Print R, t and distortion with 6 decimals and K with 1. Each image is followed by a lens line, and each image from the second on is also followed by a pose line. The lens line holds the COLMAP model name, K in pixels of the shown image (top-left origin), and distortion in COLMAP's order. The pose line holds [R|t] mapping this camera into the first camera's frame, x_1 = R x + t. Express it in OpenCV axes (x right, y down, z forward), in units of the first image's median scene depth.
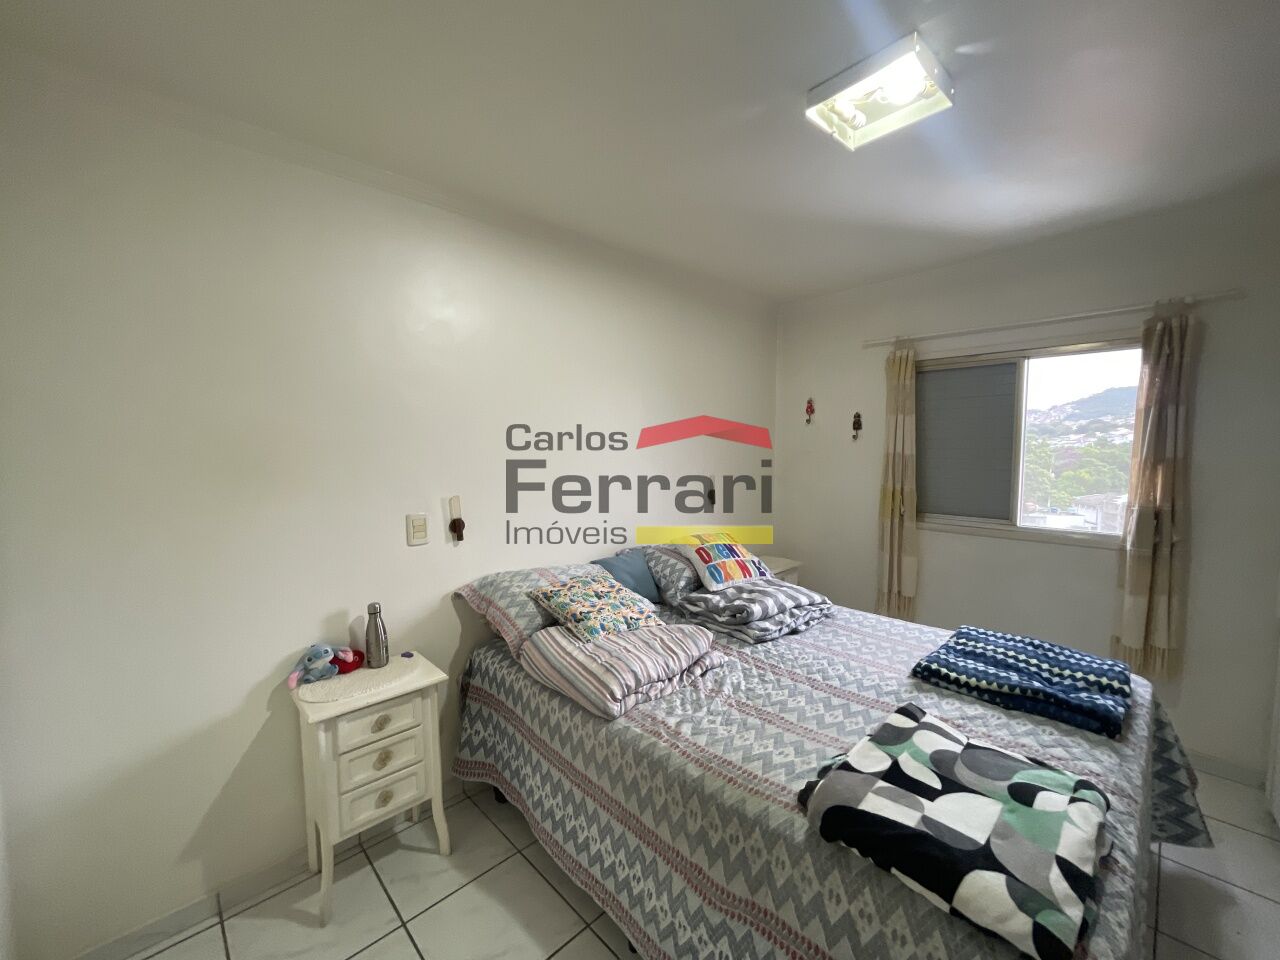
lens RADIAL K [[515.4, 0, 640.0], [0, 515.4, 480.0], [0, 0, 1]] dist [0.001892, 0.000696]
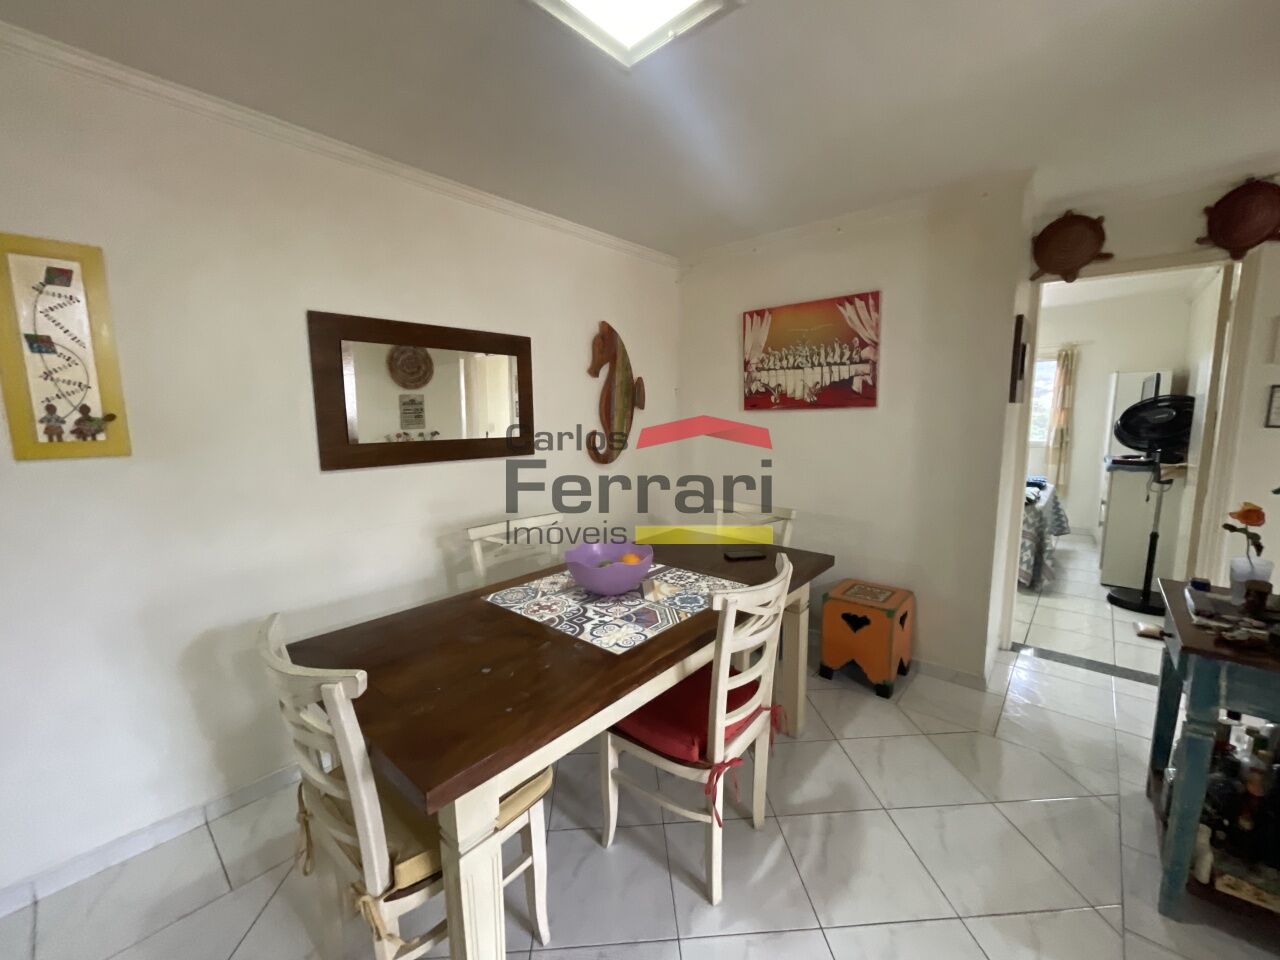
lens RADIAL K [[515.4, 0, 640.0], [0, 515.4, 480.0], [0, 0, 1]] dist [0.001892, 0.000696]
pose [[0.999863, 0.007048, 0.014967, -0.730127], [-0.006965, 0.999960, -0.005626, 0.233618], [-0.015006, 0.005521, 0.999872, -1.001789]]
